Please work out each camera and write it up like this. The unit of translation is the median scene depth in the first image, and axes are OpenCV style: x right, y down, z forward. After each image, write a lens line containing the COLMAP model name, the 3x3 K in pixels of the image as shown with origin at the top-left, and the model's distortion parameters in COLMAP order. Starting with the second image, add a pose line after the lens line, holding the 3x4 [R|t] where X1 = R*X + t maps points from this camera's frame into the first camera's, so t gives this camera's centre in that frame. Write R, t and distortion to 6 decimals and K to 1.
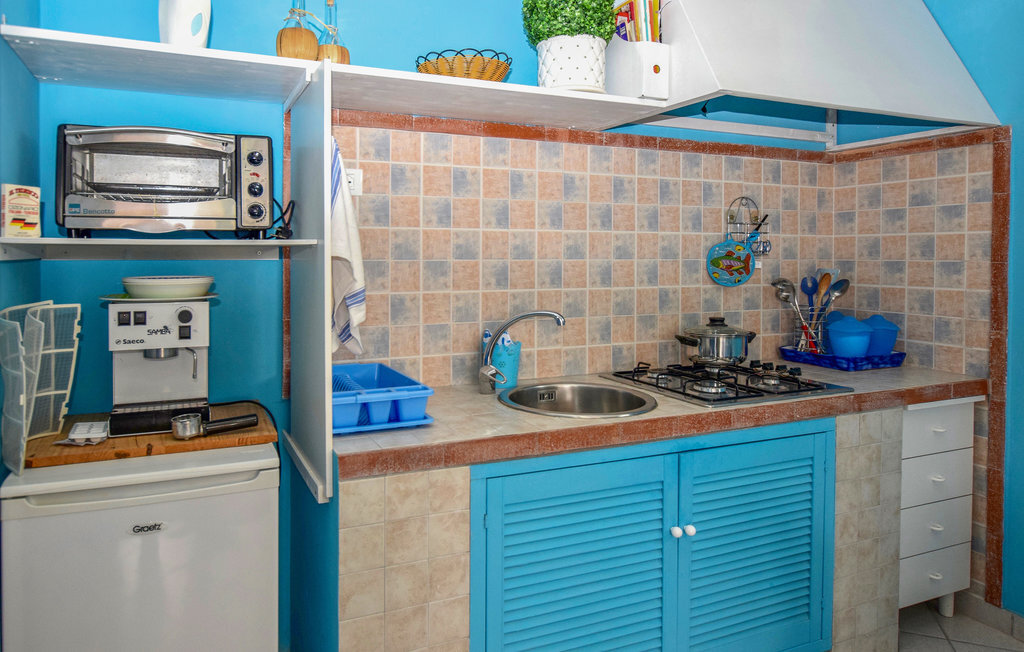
lens RADIAL K [[727.4, 0, 512.0], [0, 727.4, 326.0], [0, 0, 1]] dist [-0.001553, 0.002606]
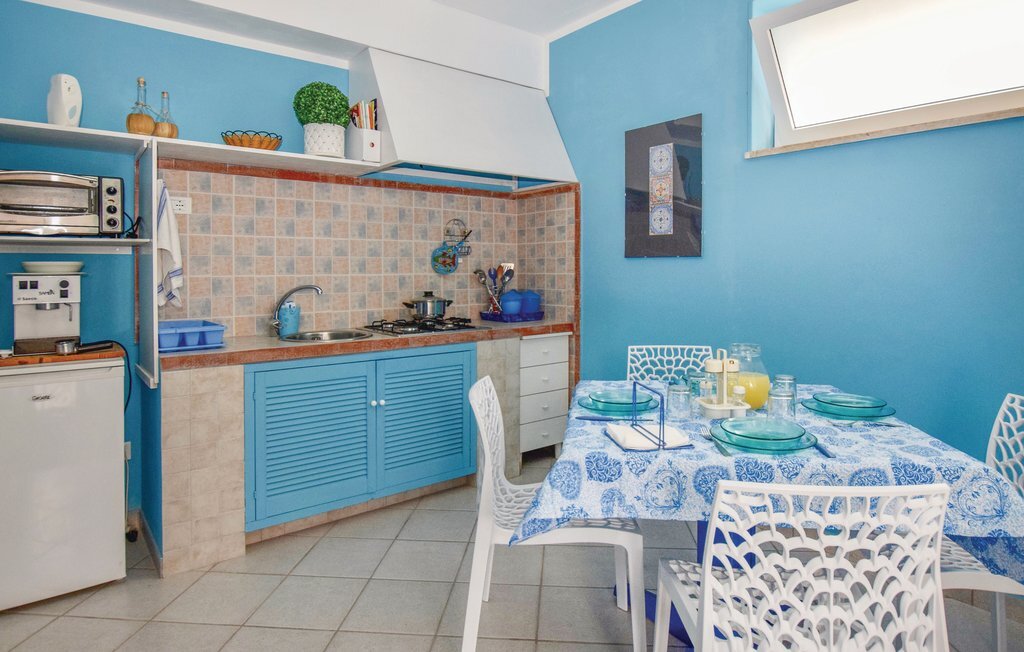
lens RADIAL K [[598.5, 0, 509.9], [0, 598.5, 305.3], [0, 0, 1]] dist [-0.005341, -0.001723]
pose [[0.975052, -0.014758, 0.221483, 0.197780], [0.021622, 0.999357, -0.028595, 0.077523], [-0.220919, 0.032671, 0.974745, -0.452527]]
